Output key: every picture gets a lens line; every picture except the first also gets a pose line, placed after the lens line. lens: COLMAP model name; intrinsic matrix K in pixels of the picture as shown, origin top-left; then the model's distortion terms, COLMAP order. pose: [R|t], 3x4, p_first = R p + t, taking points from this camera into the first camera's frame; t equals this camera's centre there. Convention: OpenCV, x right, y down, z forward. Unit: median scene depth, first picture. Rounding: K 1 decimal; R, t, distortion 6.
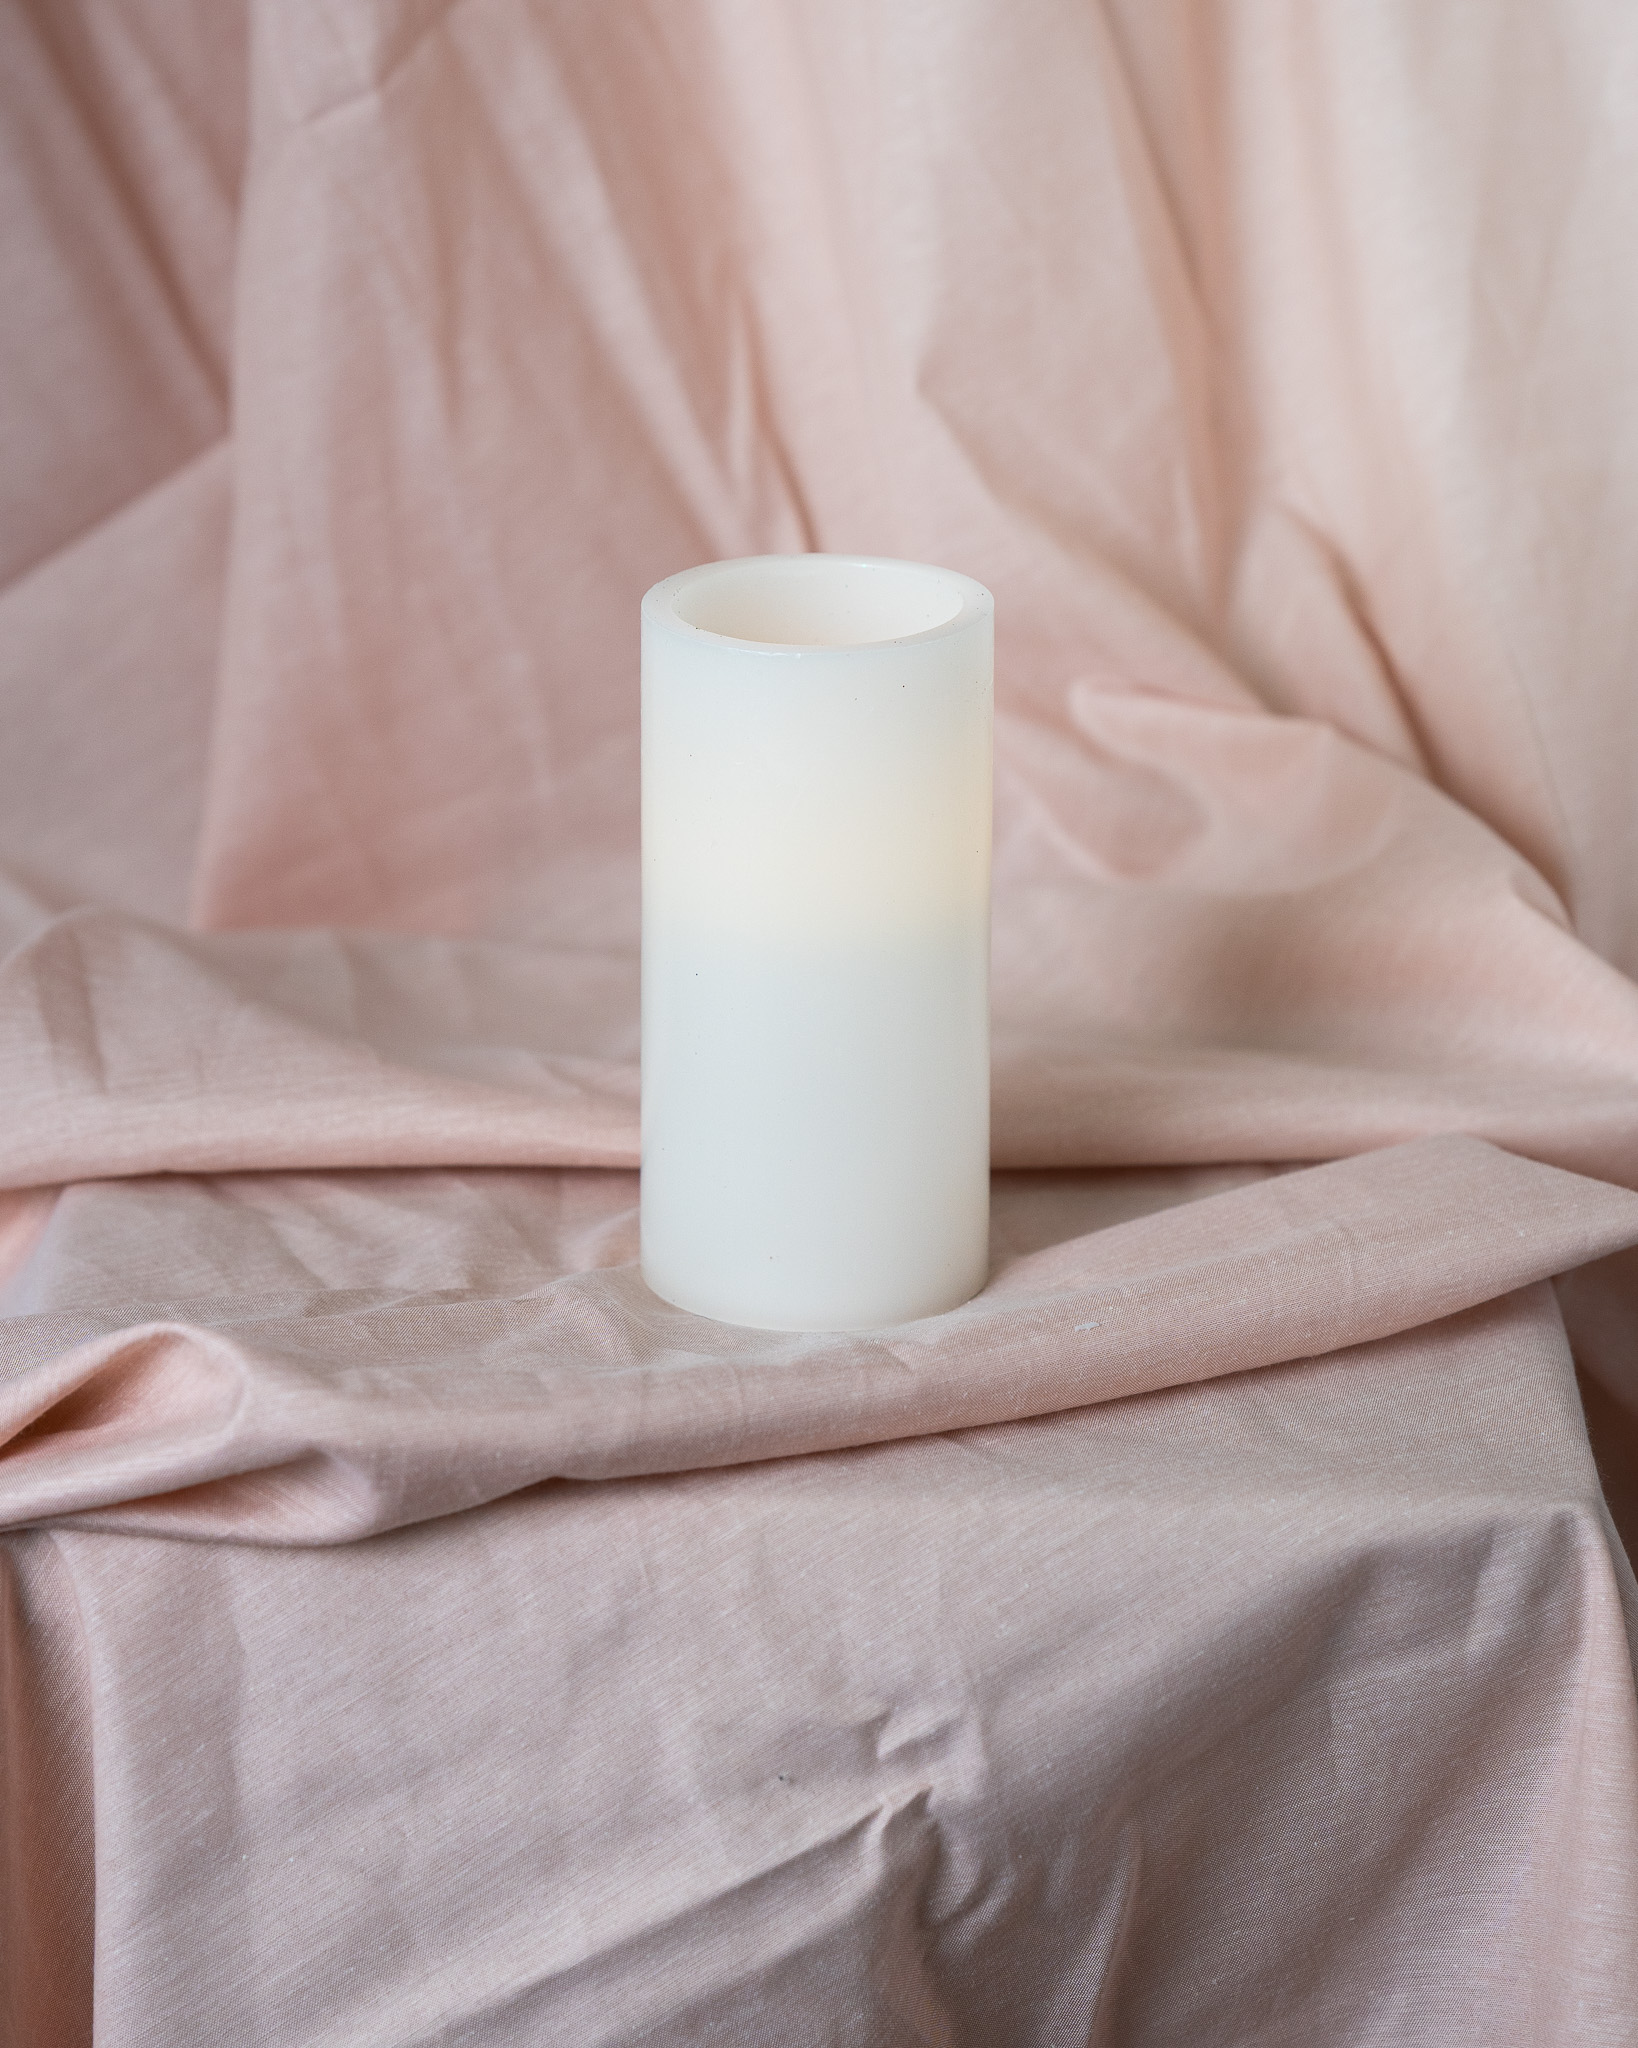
lens RADIAL K [[8111.0, 0, 756.2], [0, 8111.0, 1157.6], [0, 0, 1]] dist [1.526930, 0.000000]
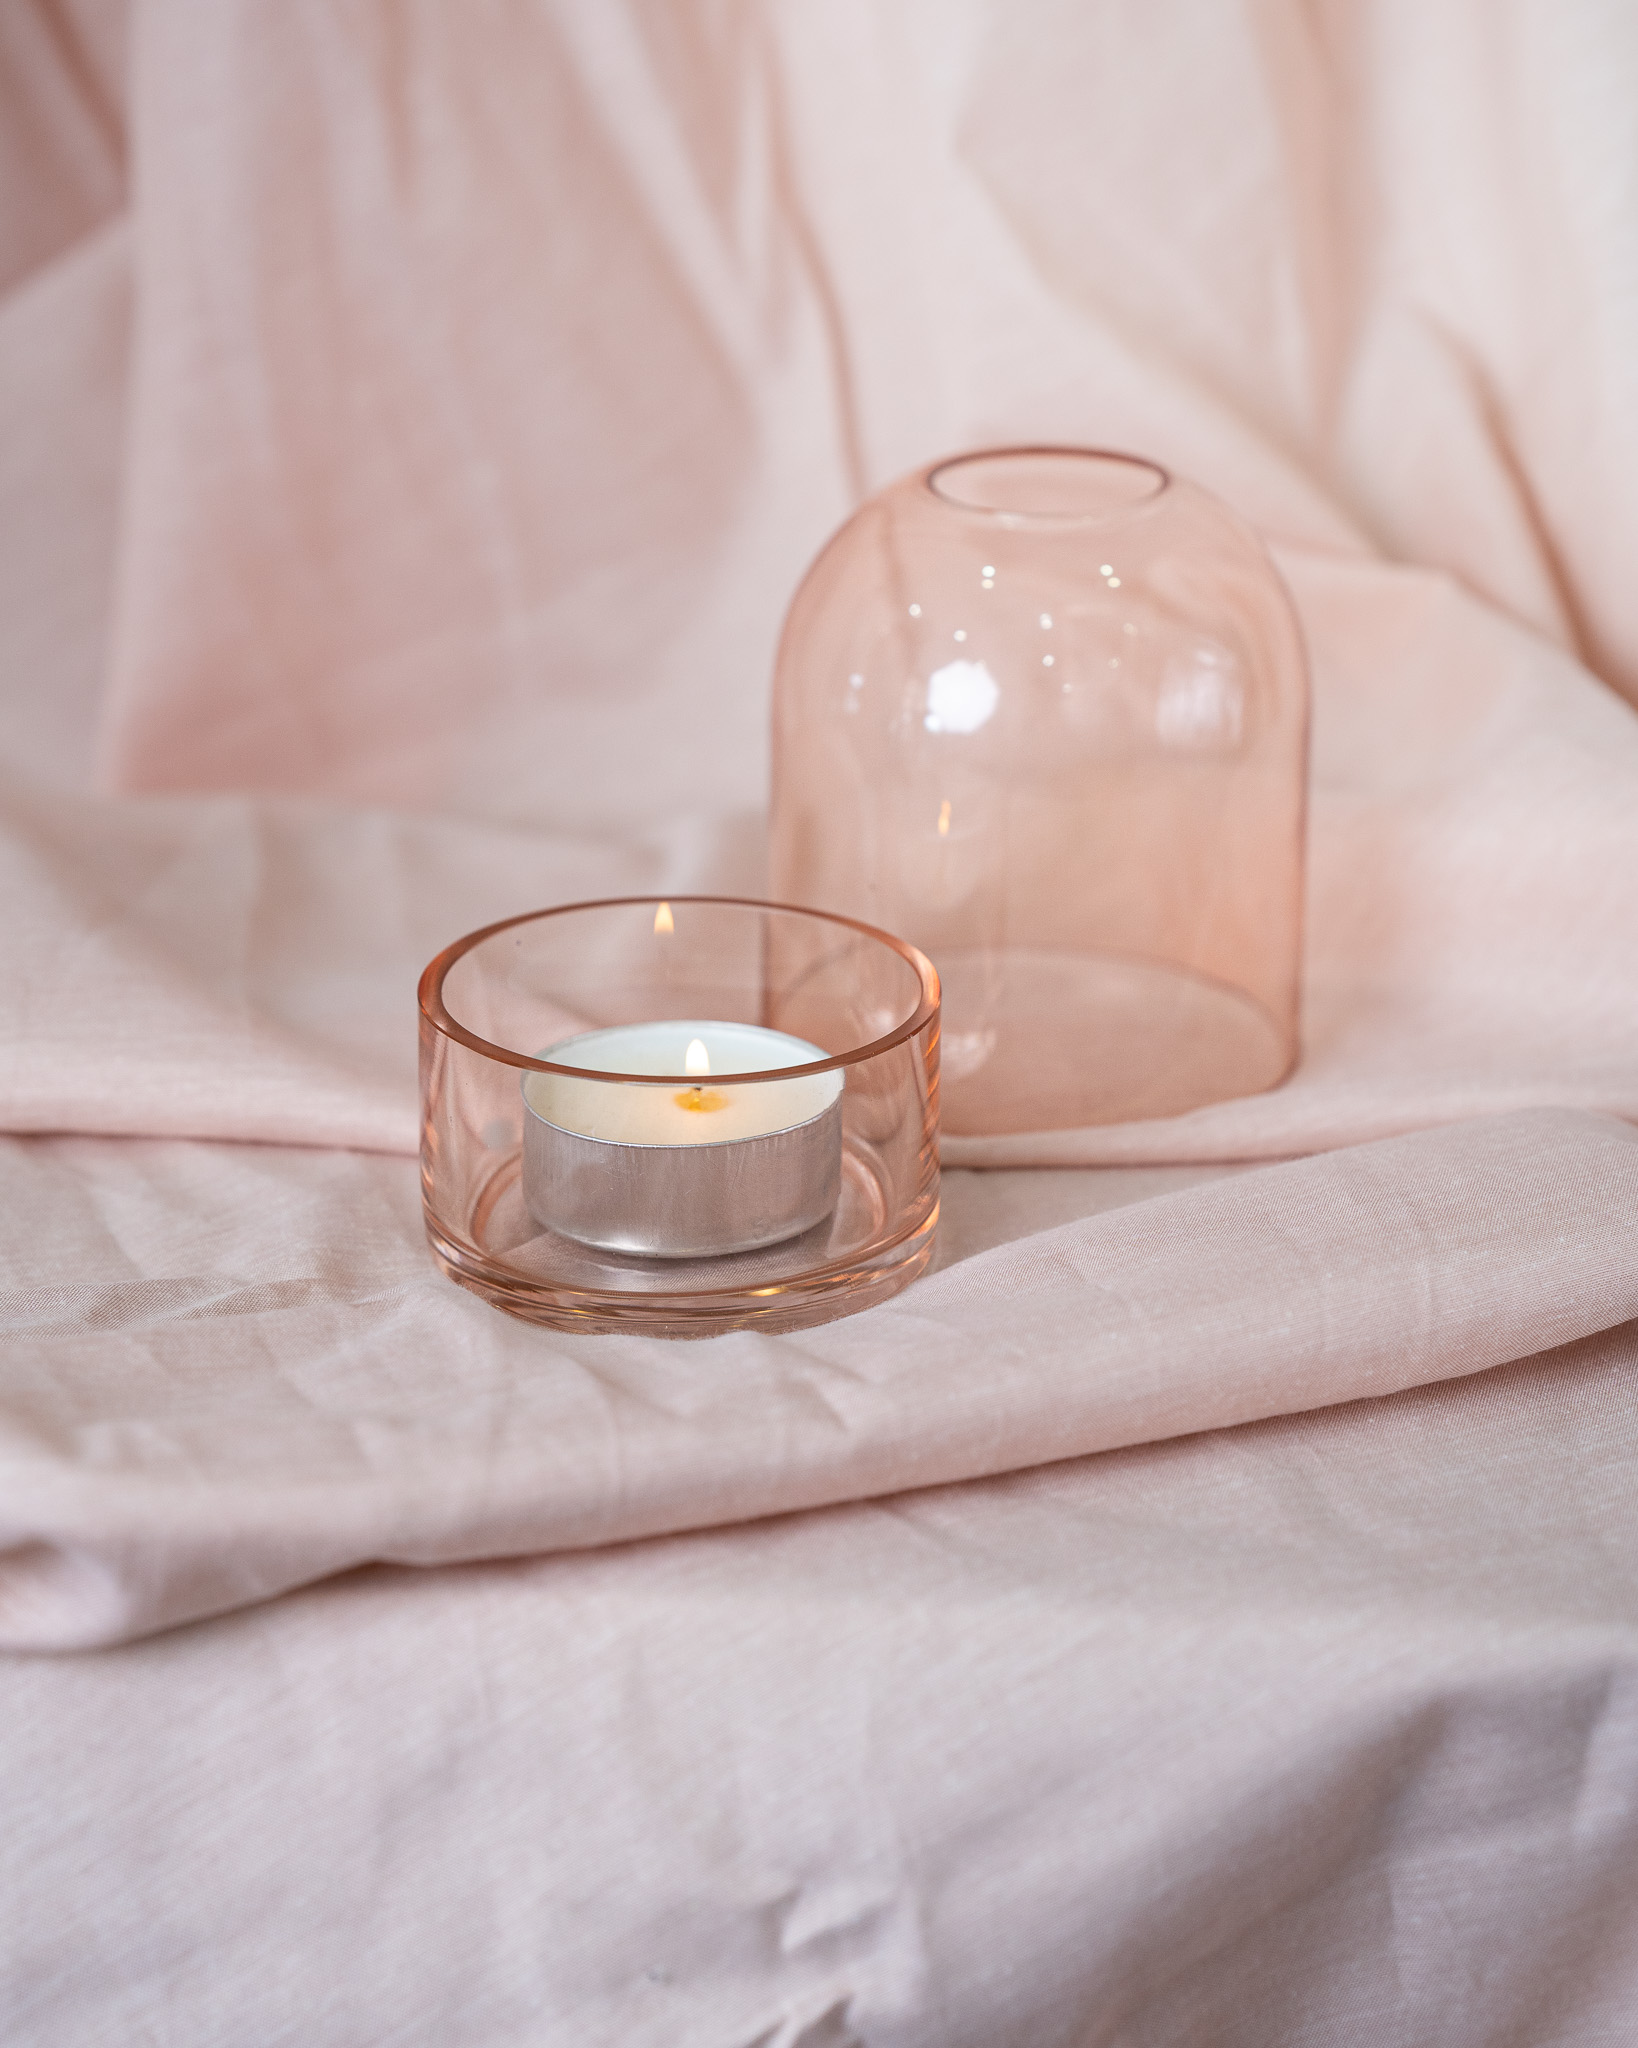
lens RADIAL K [[6950.7, 0, 745.5], [0, 6950.7, 988.8], [0, 0, 1]] dist [1.468612, 0.000000]
pose [[0.998354, 0.023946, -0.052111, 0.043525], [-0.022887, 0.999521, 0.020823, -0.029068], [0.052584, -0.019596, 0.998424, 0.342605]]
